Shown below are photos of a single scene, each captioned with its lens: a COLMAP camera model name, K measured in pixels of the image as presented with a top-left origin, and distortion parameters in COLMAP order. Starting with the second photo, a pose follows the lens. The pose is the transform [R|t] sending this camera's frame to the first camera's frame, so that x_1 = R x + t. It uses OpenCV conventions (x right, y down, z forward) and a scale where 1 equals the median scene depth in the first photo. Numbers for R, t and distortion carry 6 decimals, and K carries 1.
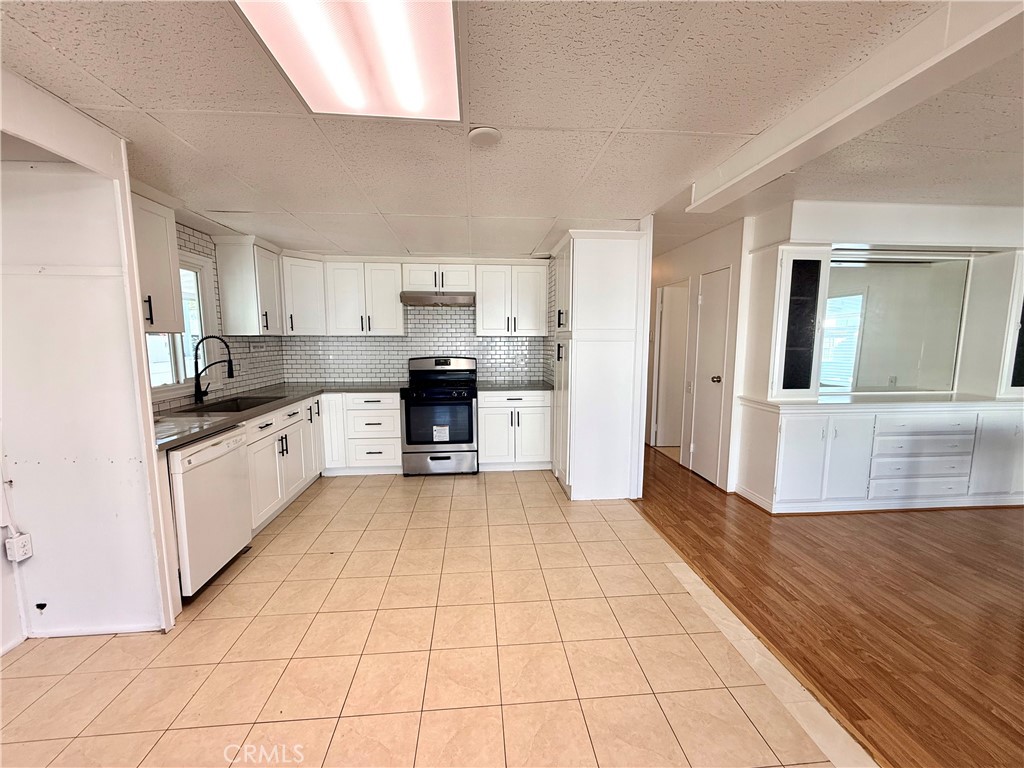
lens RADIAL K [[408.0, 0, 508.0], [0, 408.0, 385.4], [0, 0, 1]] dist [0.000757, -0.000218]
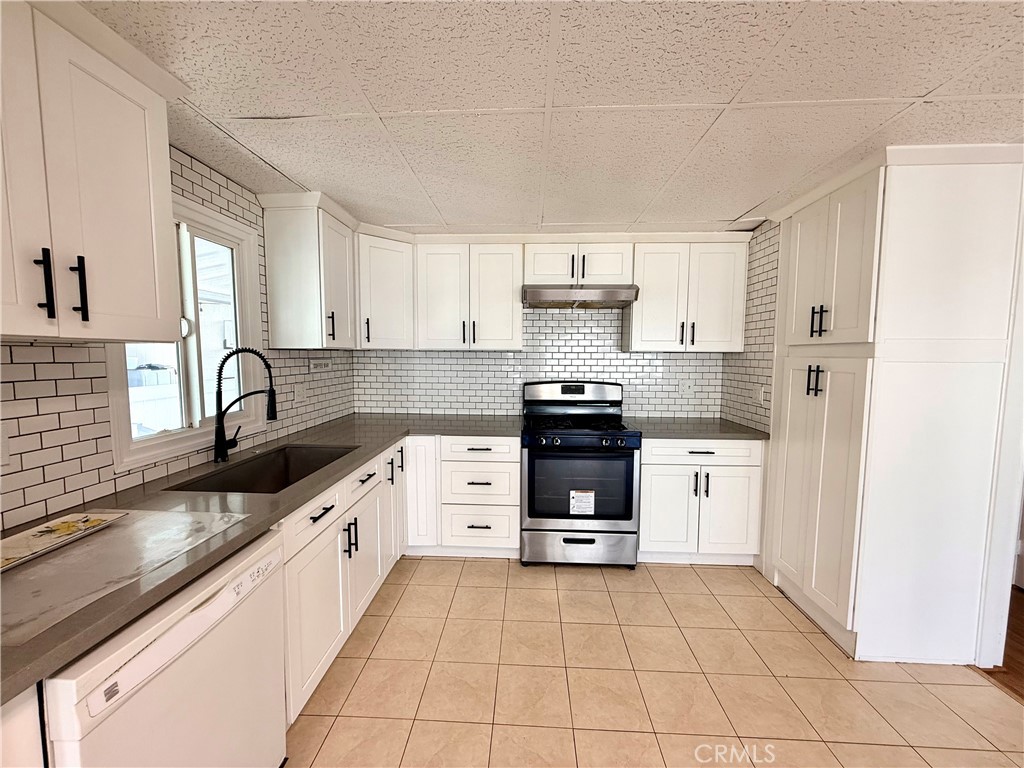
lens RADIAL K [[408.0, 0, 508.0], [0, 408.0, 385.4], [0, 0, 1]] dist [0.000757, -0.000218]
pose [[0.990784, 0.016129, -0.134489, -0.199144], [-0.021204, 0.999113, -0.036393, -0.040707], [0.133782, 0.038909, 0.990247, 0.349415]]
